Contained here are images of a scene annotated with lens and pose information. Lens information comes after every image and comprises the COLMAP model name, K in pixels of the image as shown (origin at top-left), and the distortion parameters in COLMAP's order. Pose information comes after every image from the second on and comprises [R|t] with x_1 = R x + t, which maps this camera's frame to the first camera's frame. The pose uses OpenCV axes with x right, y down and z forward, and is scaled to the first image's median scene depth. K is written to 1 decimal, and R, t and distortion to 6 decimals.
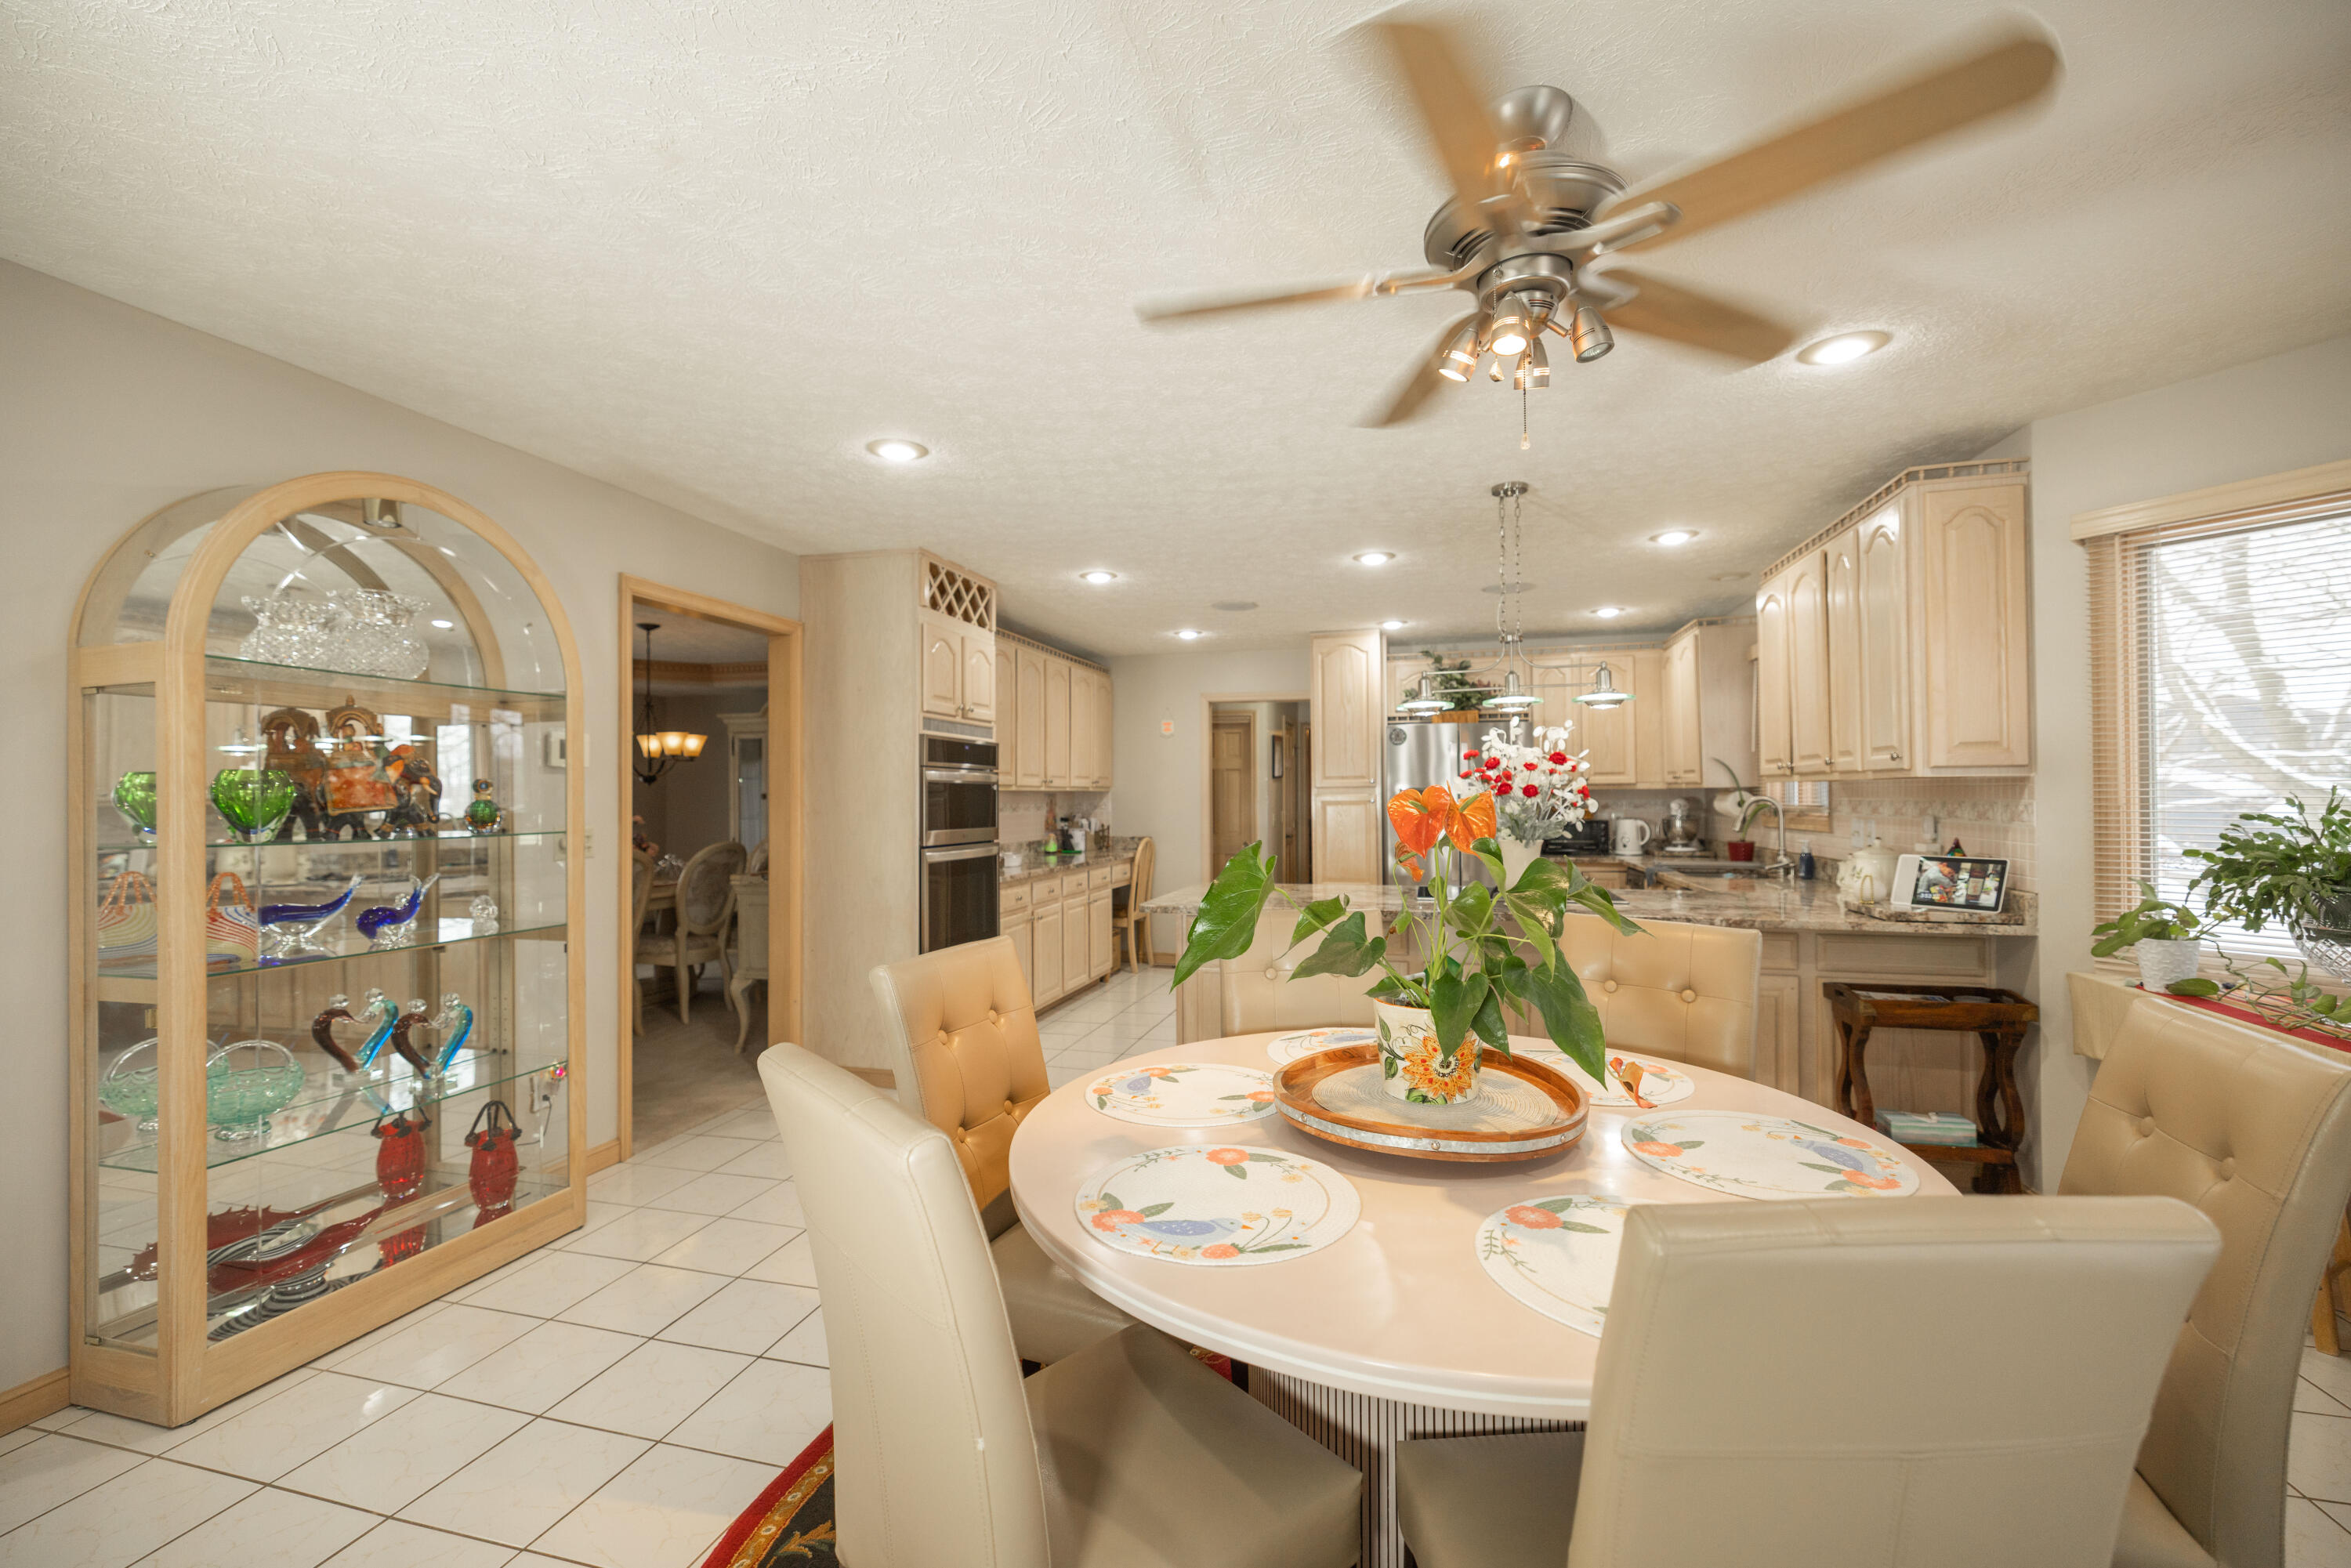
lens RADIAL K [[975.3, 0, 1177.0], [0, 975.3, 788.5], [0, 0, 1]] dist [-0.001446, -0.001359]
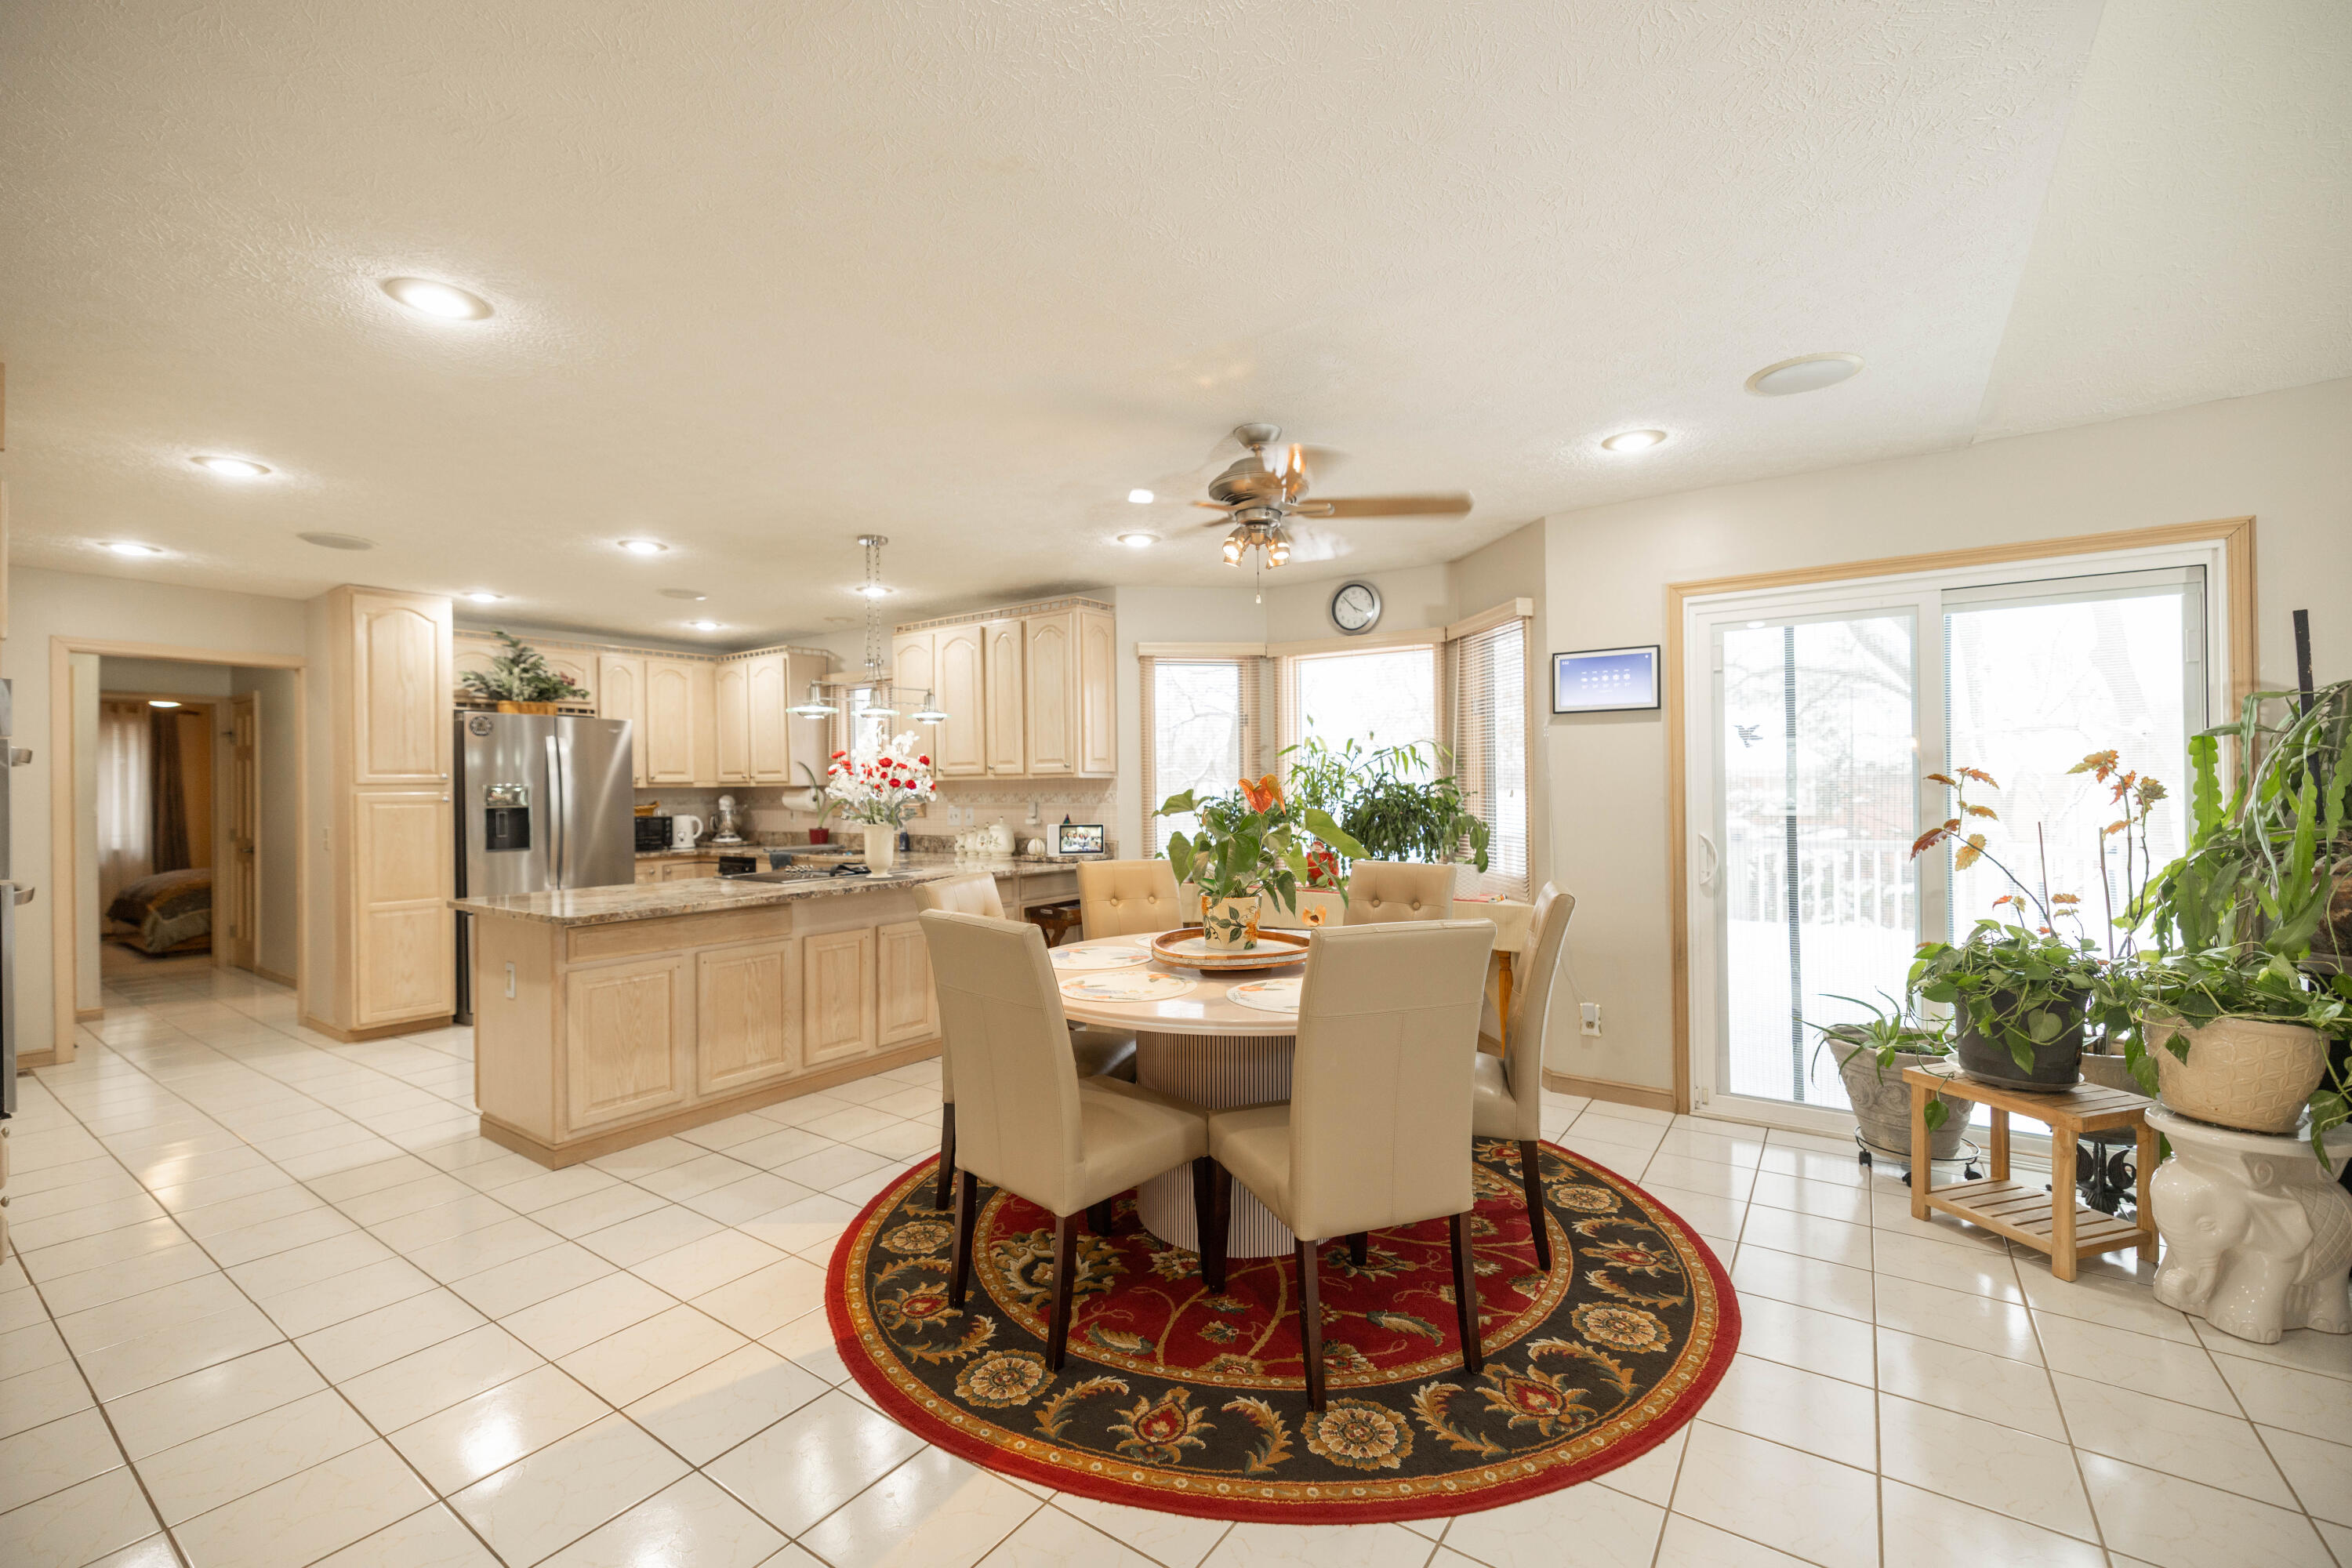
lens RADIAL K [[975.8, 0, 1172.1], [0, 975.8, 787.7], [0, 0, 1]] dist [-0.001446, -0.001359]
pose [[0.343421, 0.002533, 0.939178, -0.623756], [0.001659, 0.999993, -0.003304, 0.008845], [-0.939180, 0.002693, 0.343414, 0.202559]]
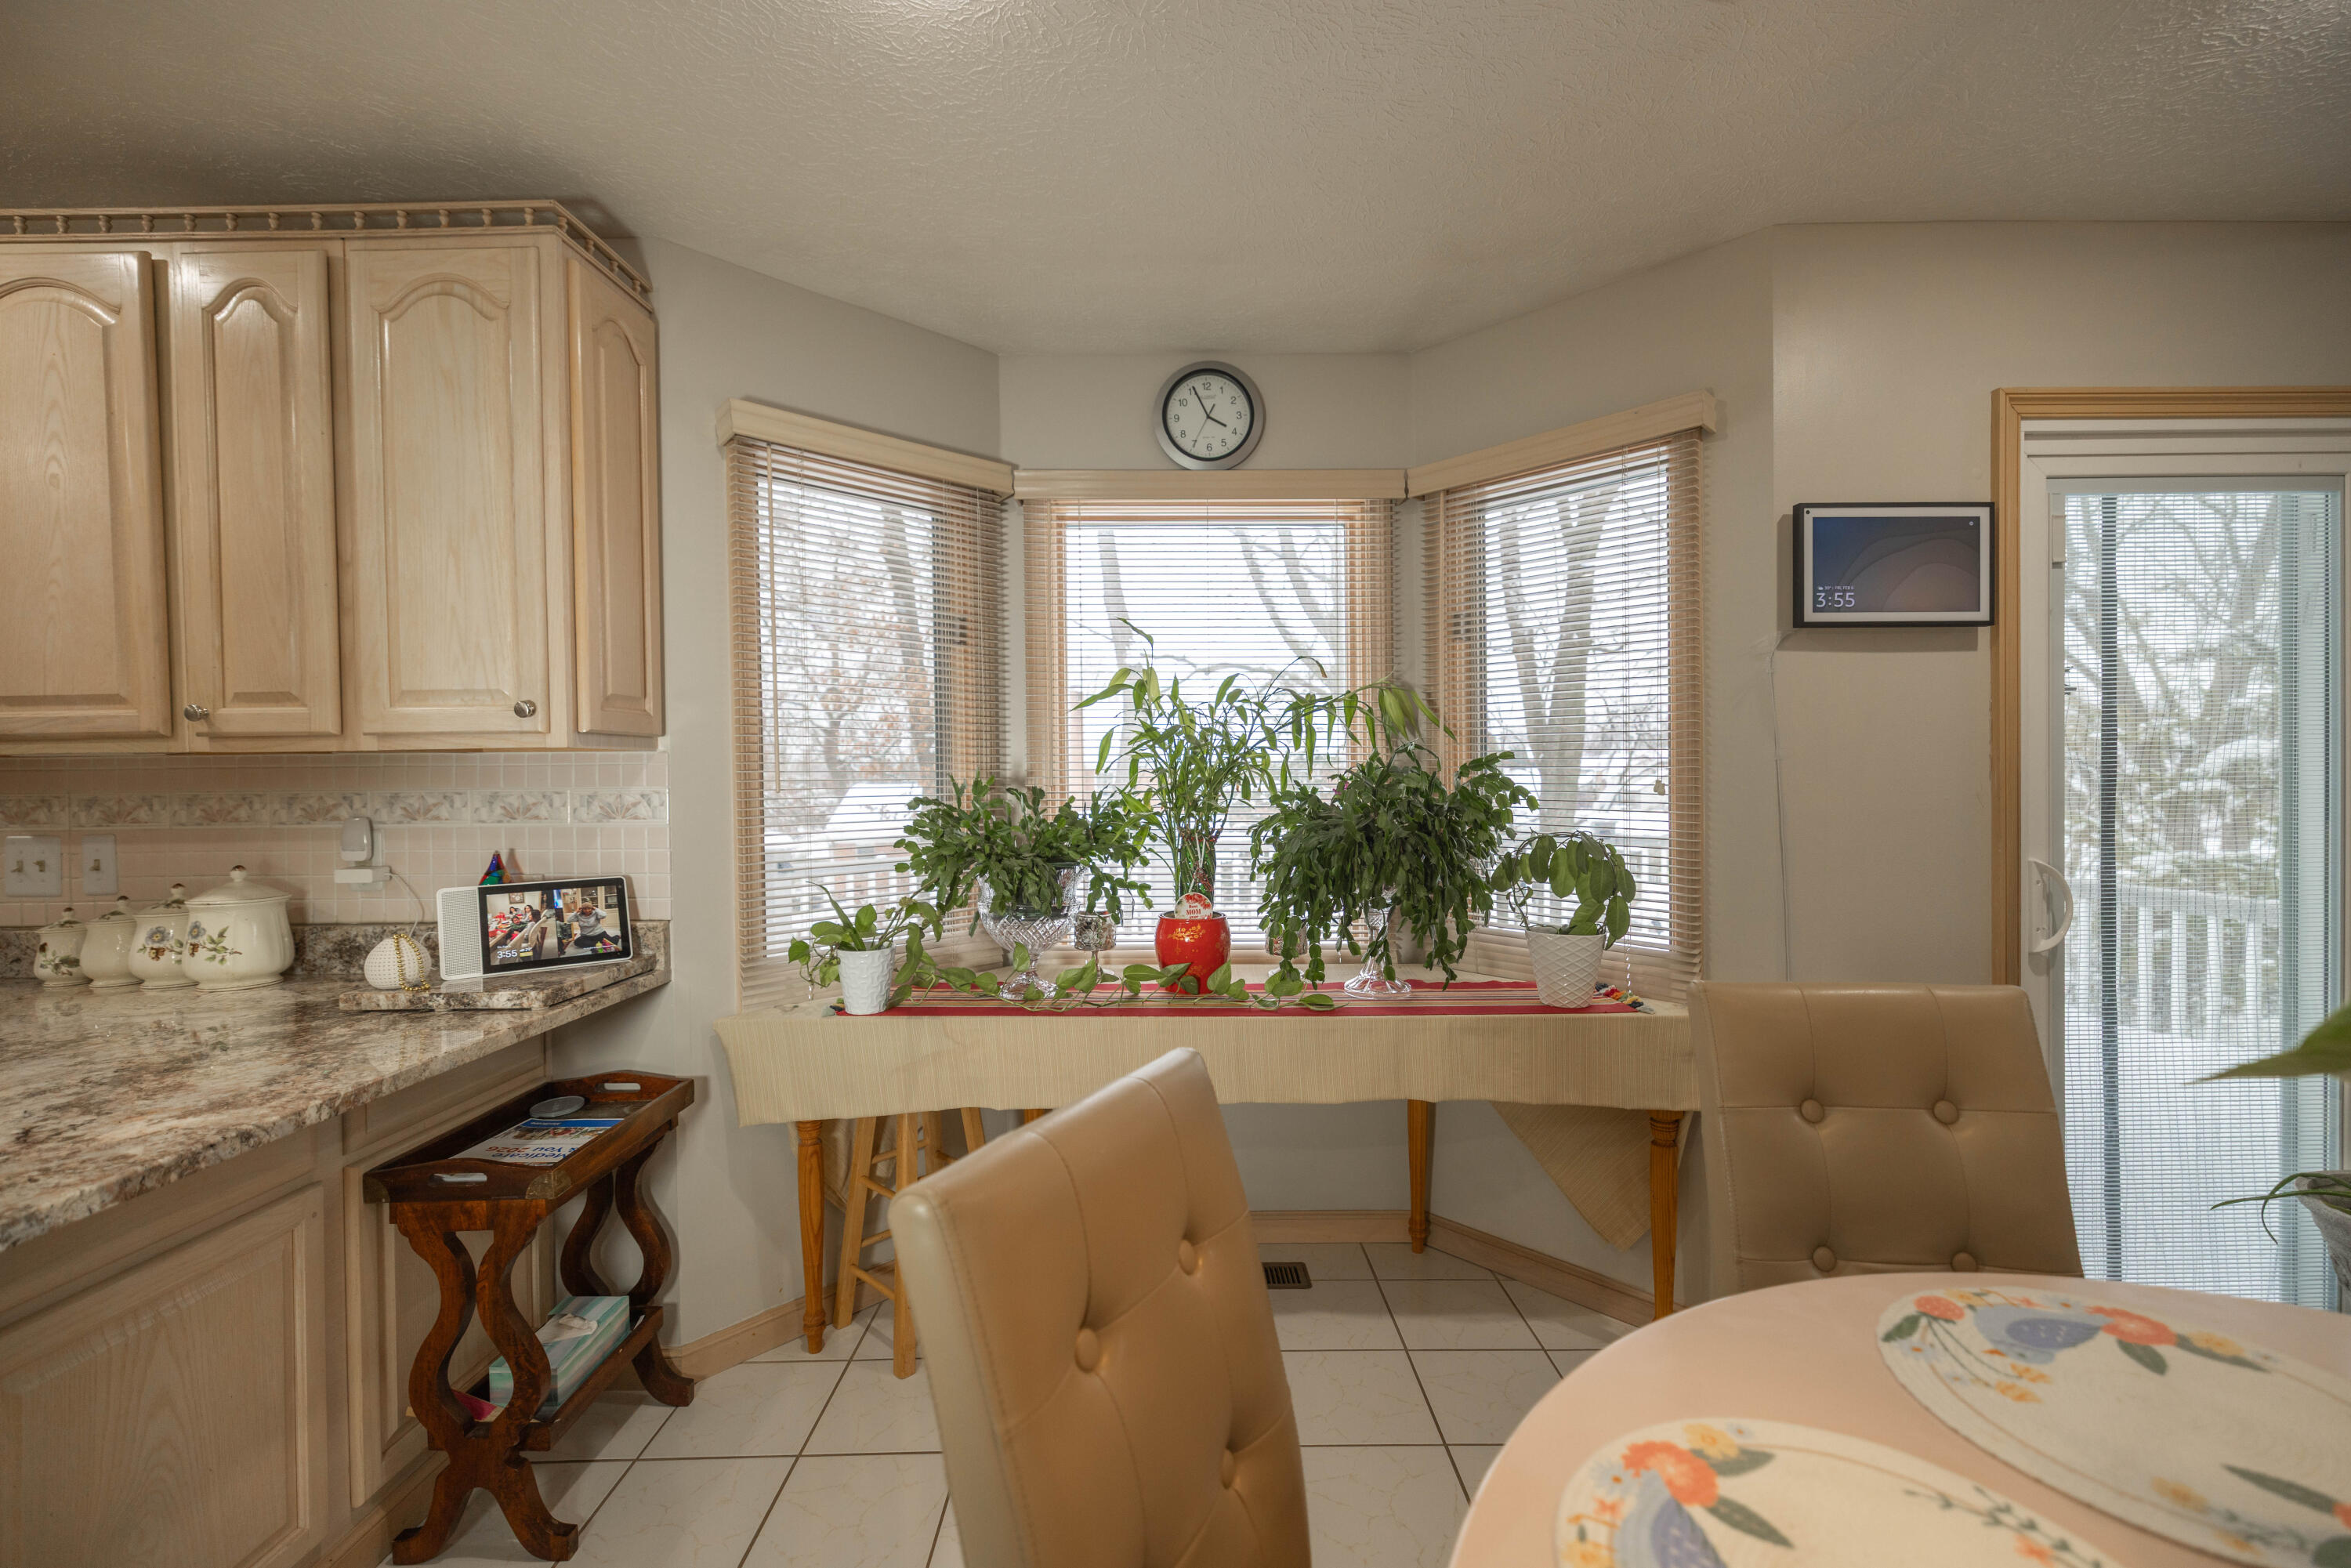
lens RADIAL K [[1025.2, 0, 1194.8], [0, 1025.2, 794.9], [0, 0, 1]] dist [-0.002482, 0.000704]
pose [[-0.263820, -0.000315, 0.964572, 0.058701], [0.005662, 0.999982, 0.001875, 0.013408], [-0.964555, 0.005956, -0.263814, 0.627746]]
